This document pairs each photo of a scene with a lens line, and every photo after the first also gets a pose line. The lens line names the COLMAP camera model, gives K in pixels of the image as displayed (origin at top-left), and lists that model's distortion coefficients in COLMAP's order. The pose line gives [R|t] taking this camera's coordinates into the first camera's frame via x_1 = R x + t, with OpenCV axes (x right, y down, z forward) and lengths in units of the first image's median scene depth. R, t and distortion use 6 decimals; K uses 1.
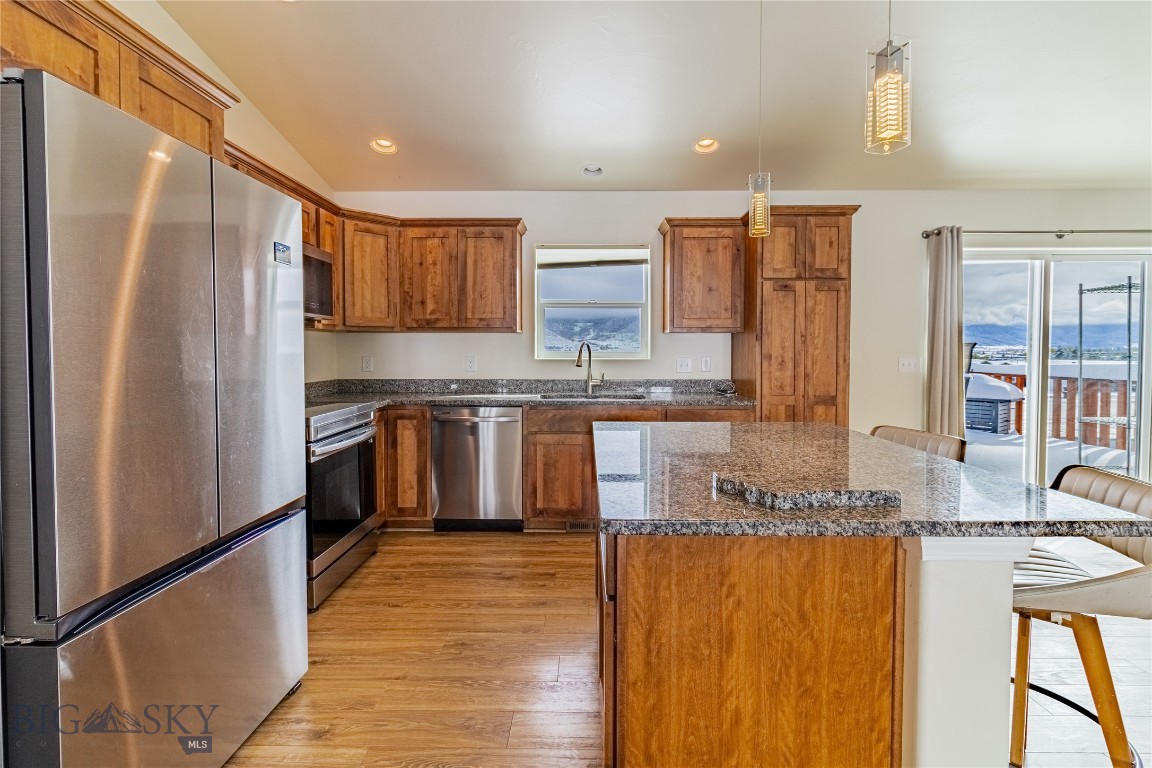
lens RADIAL K [[531.7, 0, 577.4], [0, 531.7, 364.6], [0, 0, 1]] dist [0.001051, -0.000129]
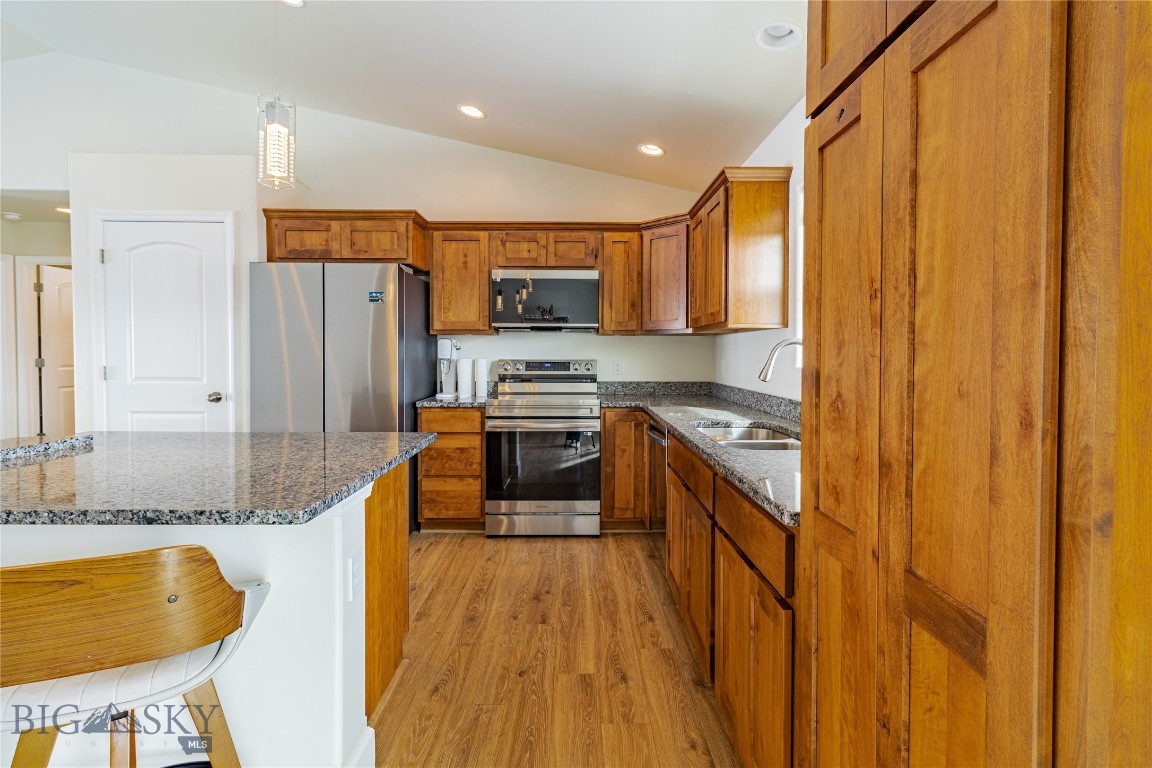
lens RADIAL K [[531.7, 0, 581.1], [0, 531.7, 365.1], [0, 0, 1]] dist [0.001051, -0.000129]
pose [[0.018086, 0.024062, -0.999547, 0.639459], [-0.026865, 0.999361, 0.023572, -0.024576], [0.999475, 0.026427, 0.018721, 0.846830]]
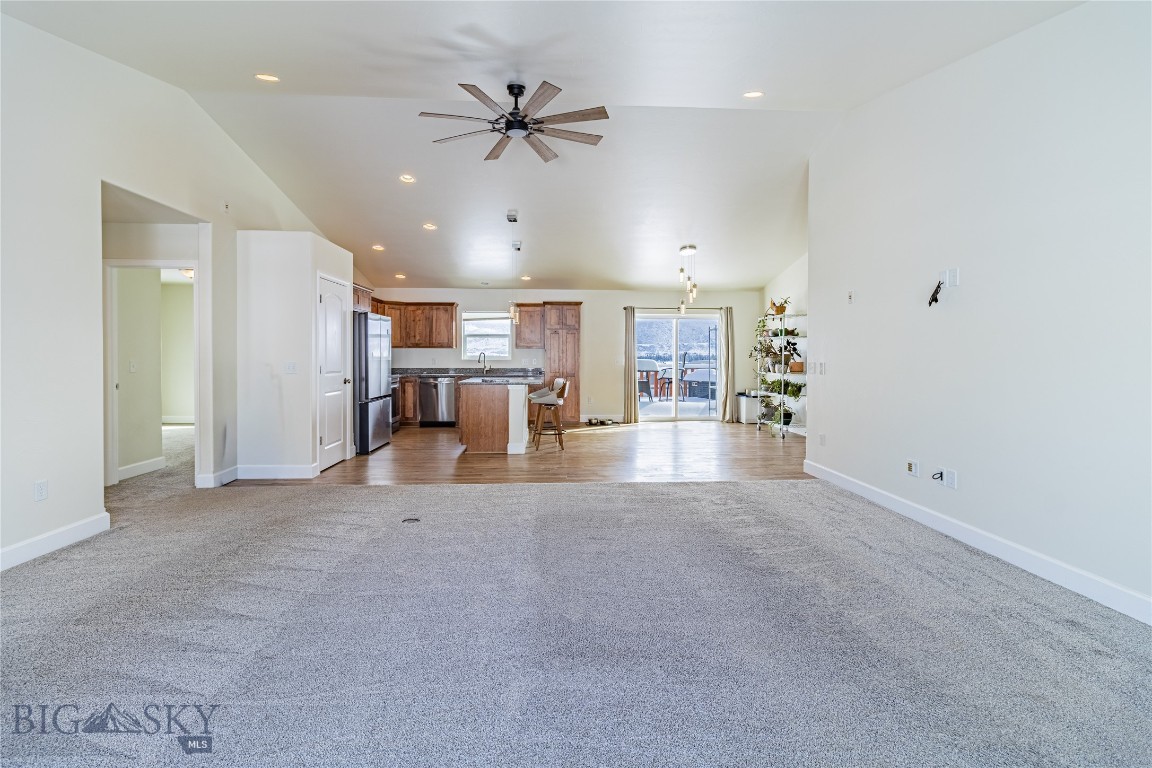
lens RADIAL K [[531.7, 0, 575.9], [0, 531.7, 365.2], [0, 0, 1]] dist [0.001051, -0.000129]
pose [[0.997524, 0.000496, 0.070328, 0.298723], [-0.000127, 0.999986, -0.005262, 0.032017], [-0.070329, 0.005240, 0.997510, -1.606744]]
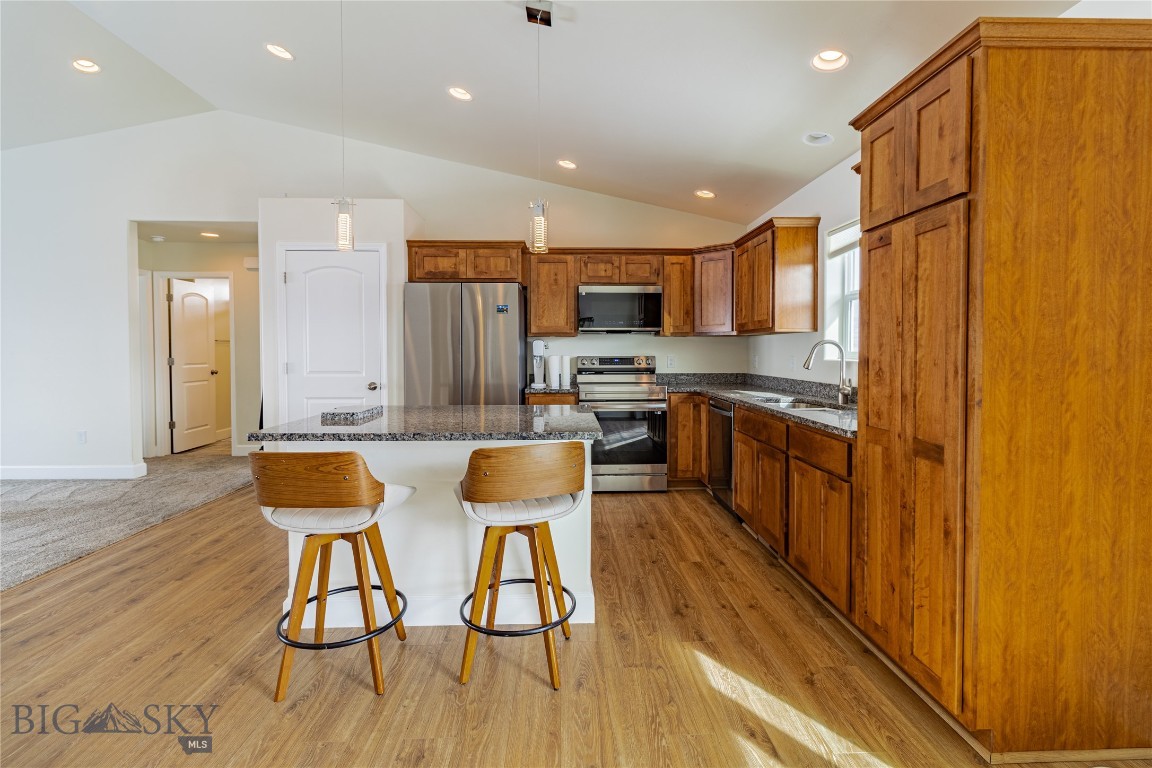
lens RADIAL K [[531.7, 0, 581.6], [0, 531.7, 365.0], [0, 0, 1]] dist [0.001051, -0.000129]
pose [[0.042032, 0.027327, -0.998742, 0.928147], [-0.021349, 0.999422, 0.026447, -0.019143], [0.998888, 0.020211, 0.042591, 0.640016]]
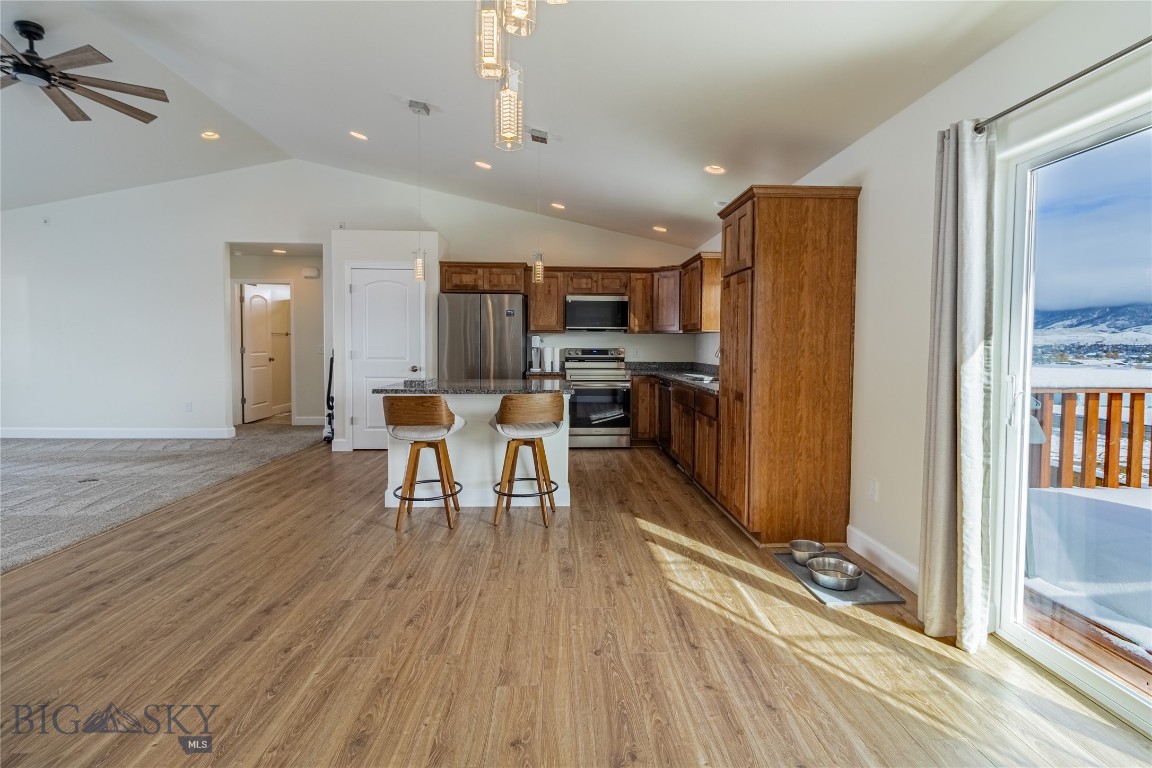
lens RADIAL K [[531.7, 0, 581.3], [0, 531.7, 361.8], [0, 0, 1]] dist [0.001051, -0.000129]
pose [[0.051860, 0.033735, -0.998084, 1.386287], [-0.028991, 0.999059, 0.032262, -0.018582], [0.998233, 0.027263, 0.052789, 0.647425]]
